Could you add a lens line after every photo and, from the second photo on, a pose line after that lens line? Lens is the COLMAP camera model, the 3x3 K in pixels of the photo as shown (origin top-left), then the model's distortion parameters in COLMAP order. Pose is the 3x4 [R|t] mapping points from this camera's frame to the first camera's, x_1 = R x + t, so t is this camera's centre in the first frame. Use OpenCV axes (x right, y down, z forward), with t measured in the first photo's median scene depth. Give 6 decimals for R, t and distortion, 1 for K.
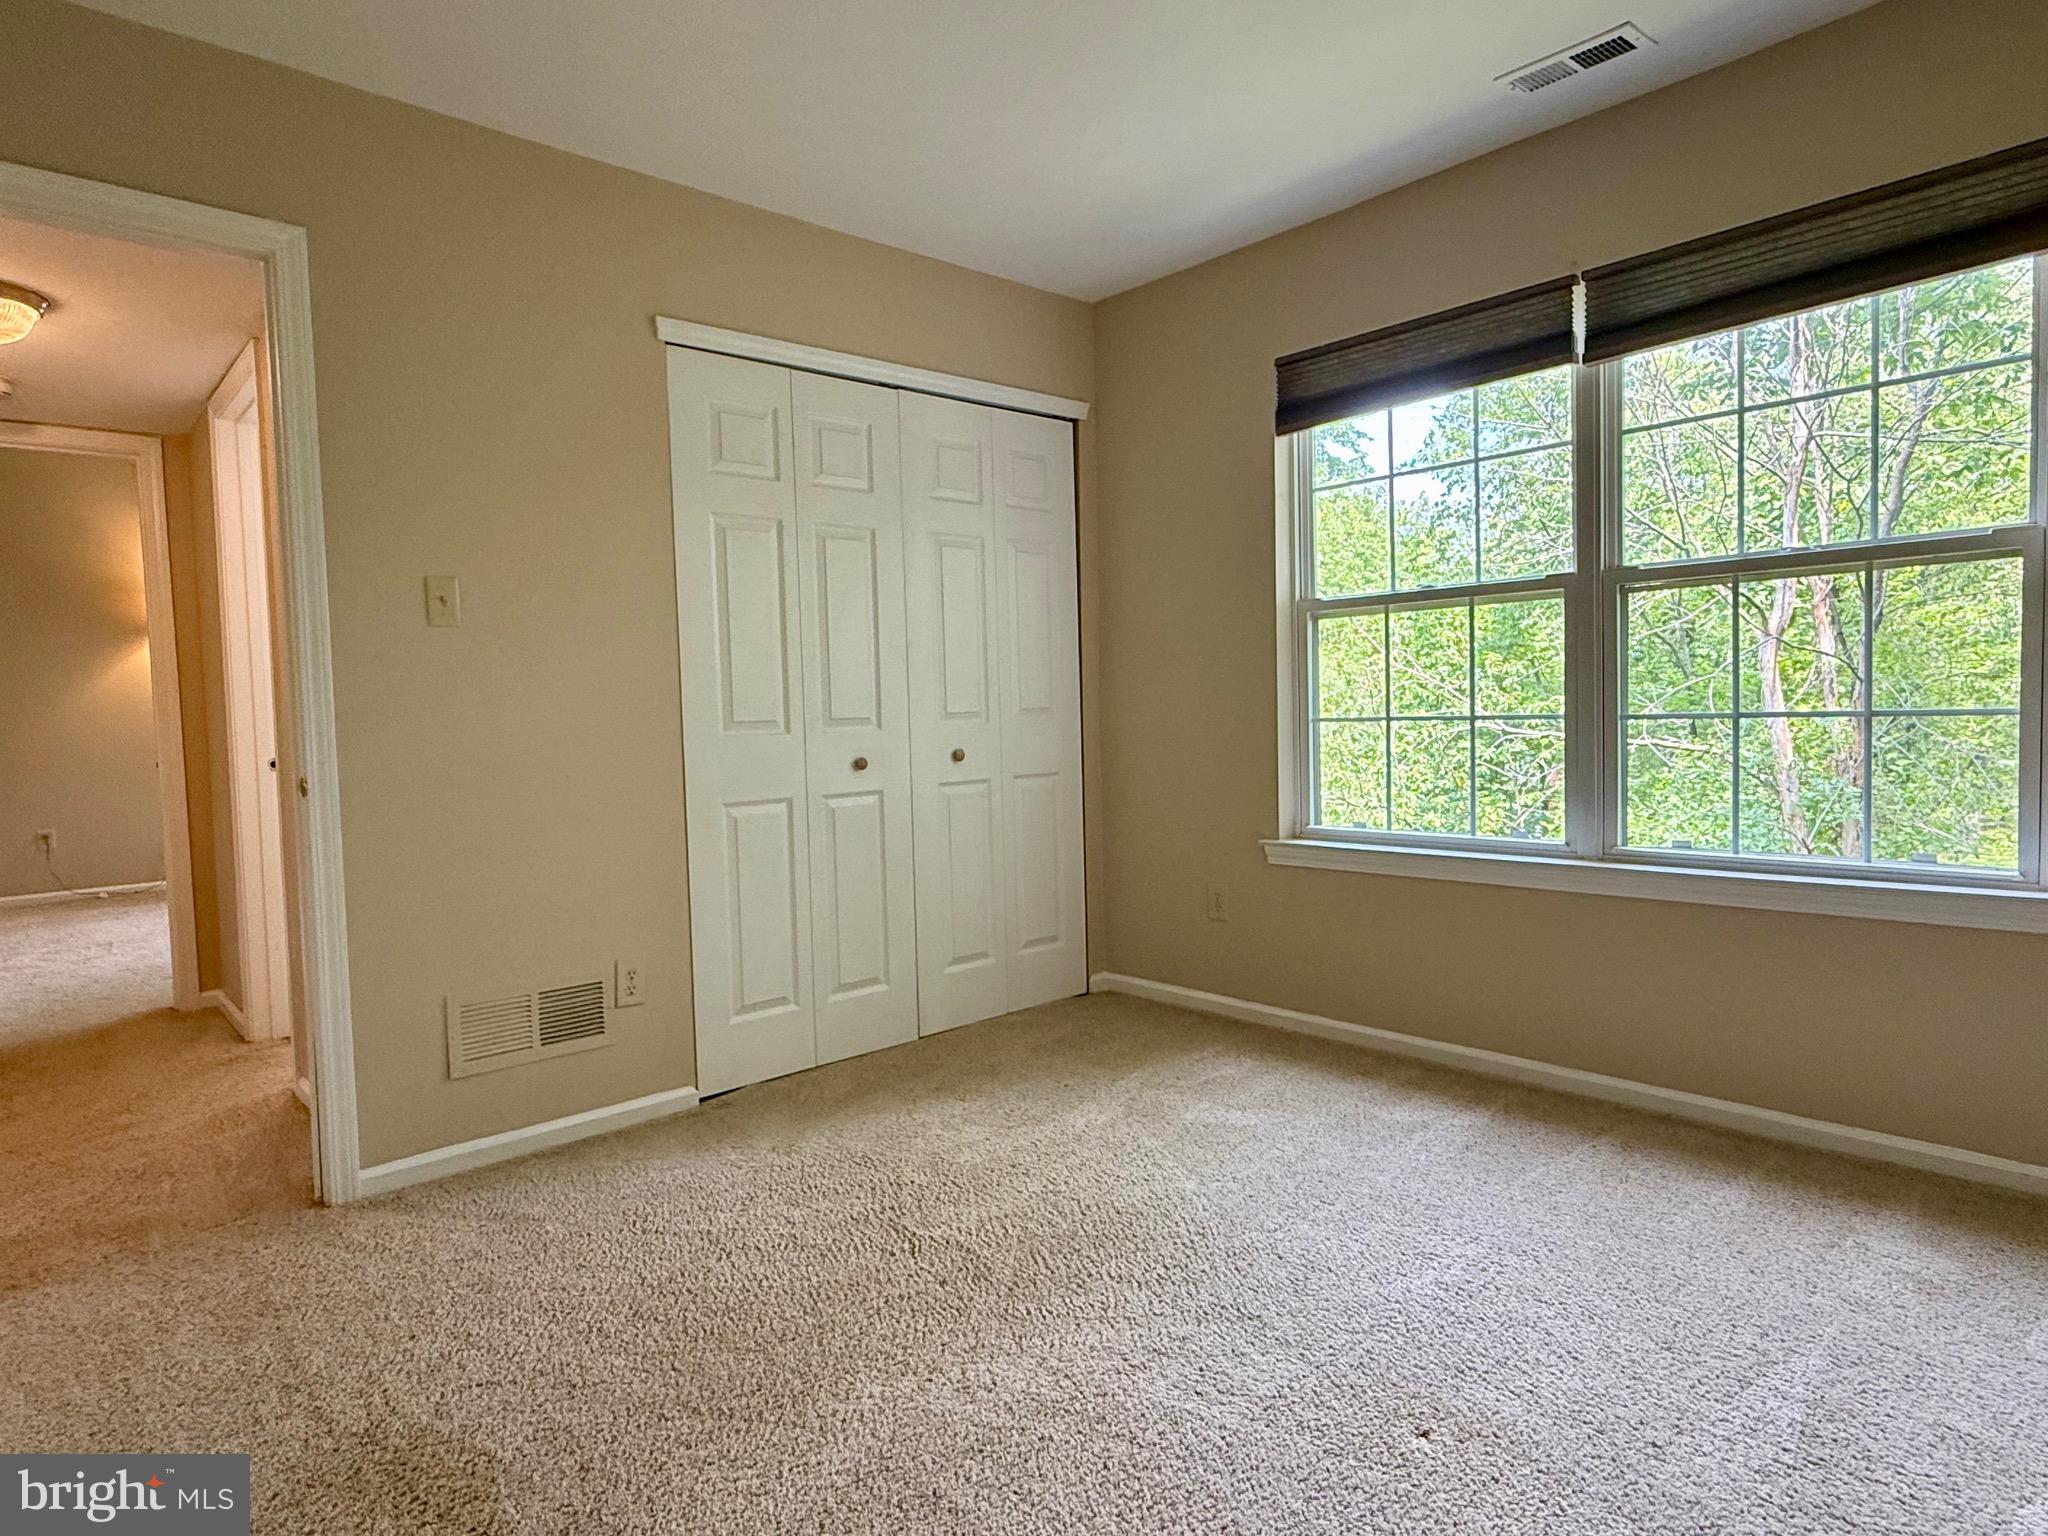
lens RADIAL K [[1145.0, 0, 1029.1], [0, 1145.0, 763.2], [0, 0, 1]] dist [-0.008324, -0.001271]
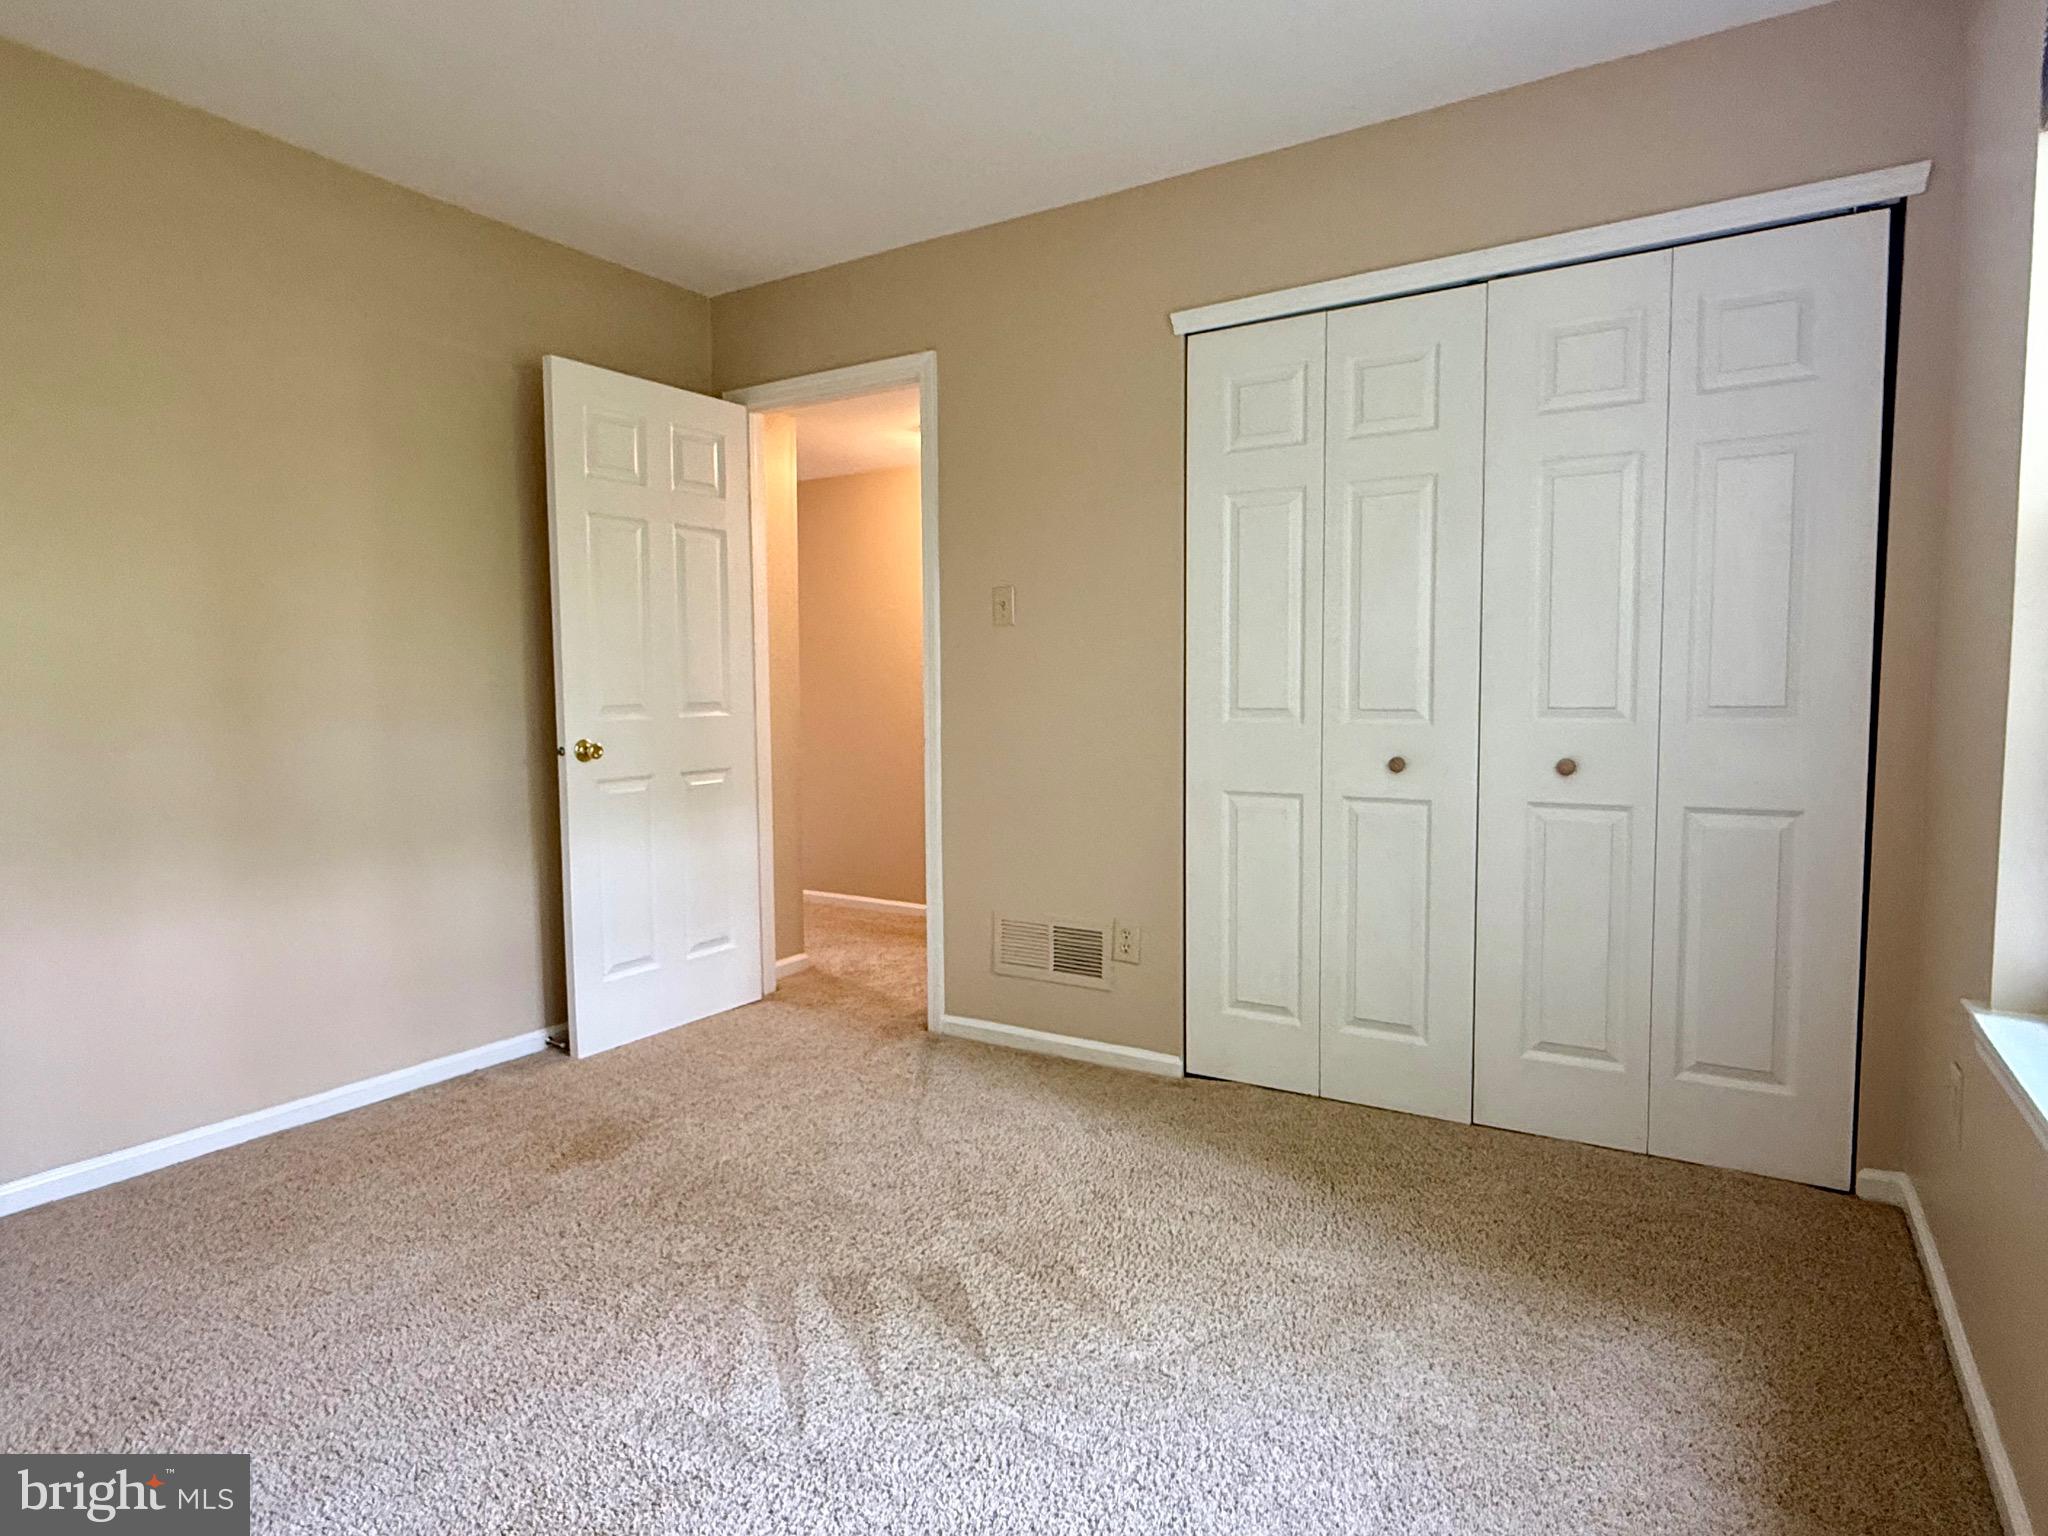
lens RADIAL K [[1145.0, 0, 1028.9], [0, 1145.0, 768.1], [0, 0, 1]] dist [-0.008324, -0.001271]
pose [[0.275064, 0.091163, -0.957094, 0.623572], [-0.052996, 0.995419, 0.079583, -0.053471], [0.959964, 0.028832, 0.278635, 0.559014]]
